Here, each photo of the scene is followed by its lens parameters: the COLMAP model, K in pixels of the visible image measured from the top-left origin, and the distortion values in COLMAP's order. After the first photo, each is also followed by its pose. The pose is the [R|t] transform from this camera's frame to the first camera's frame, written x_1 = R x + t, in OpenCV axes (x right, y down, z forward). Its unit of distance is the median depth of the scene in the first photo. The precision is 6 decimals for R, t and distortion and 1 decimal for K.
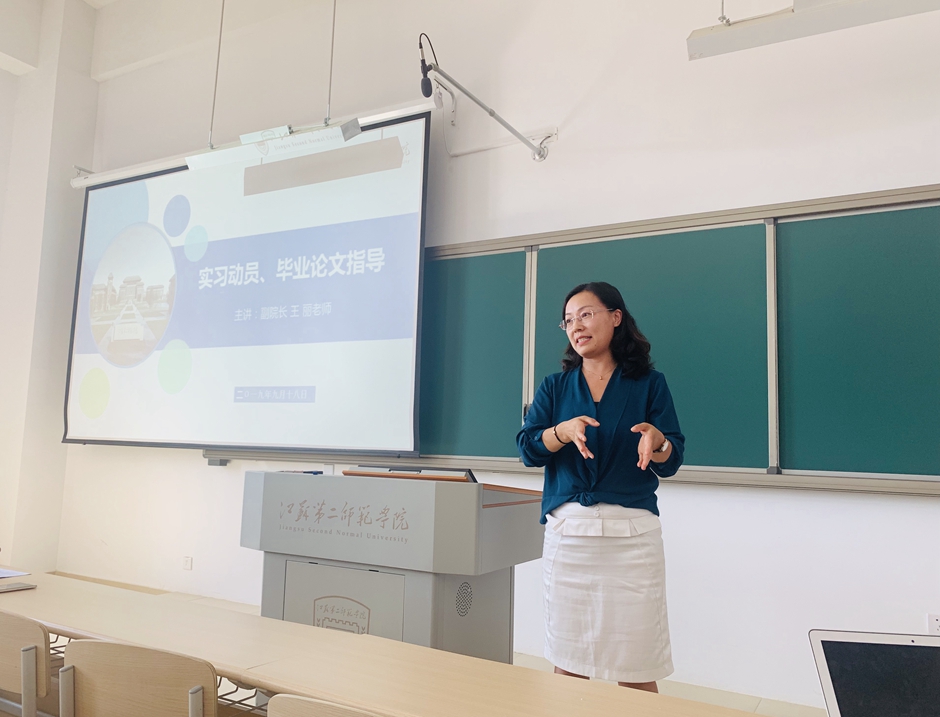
lens RADIAL K [[741.1, 0, 466.9], [0, 741.1, 365.6], [0, 0, 1]] dist [0.066131, -0.003733]
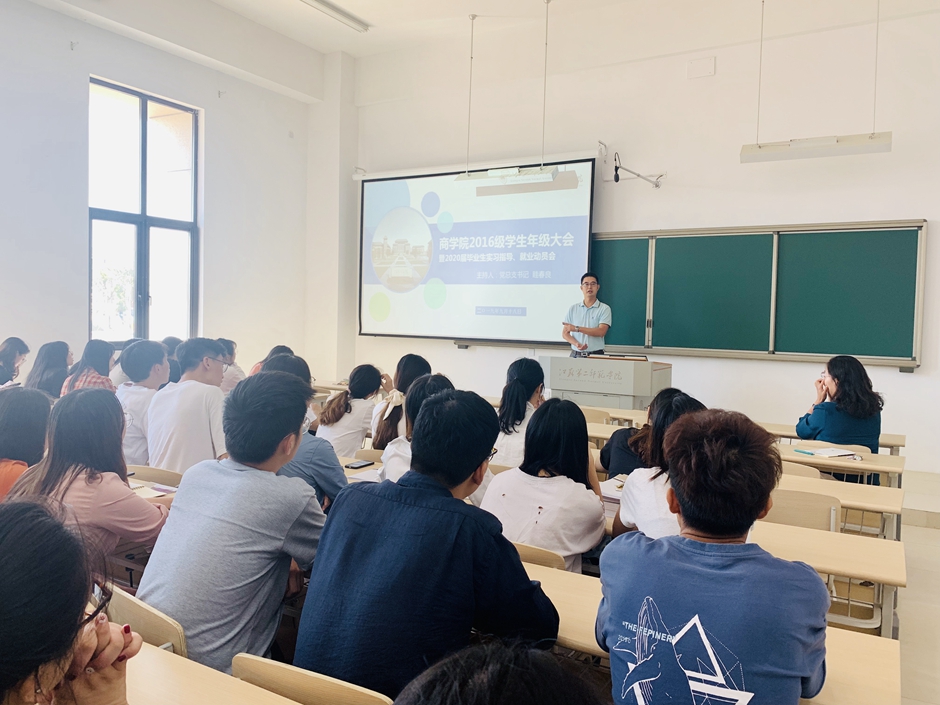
lens RADIAL K [[728.8, 0, 474.2], [0, 728.8, 349.9], [0, 0, 1]] dist [0.014761, -0.004414]
pose [[0.999759, -0.008440, -0.020260, -0.269773], [0.011496, 0.987711, 0.155871, -0.137088], [0.018695, -0.156066, 0.987570, -0.731415]]
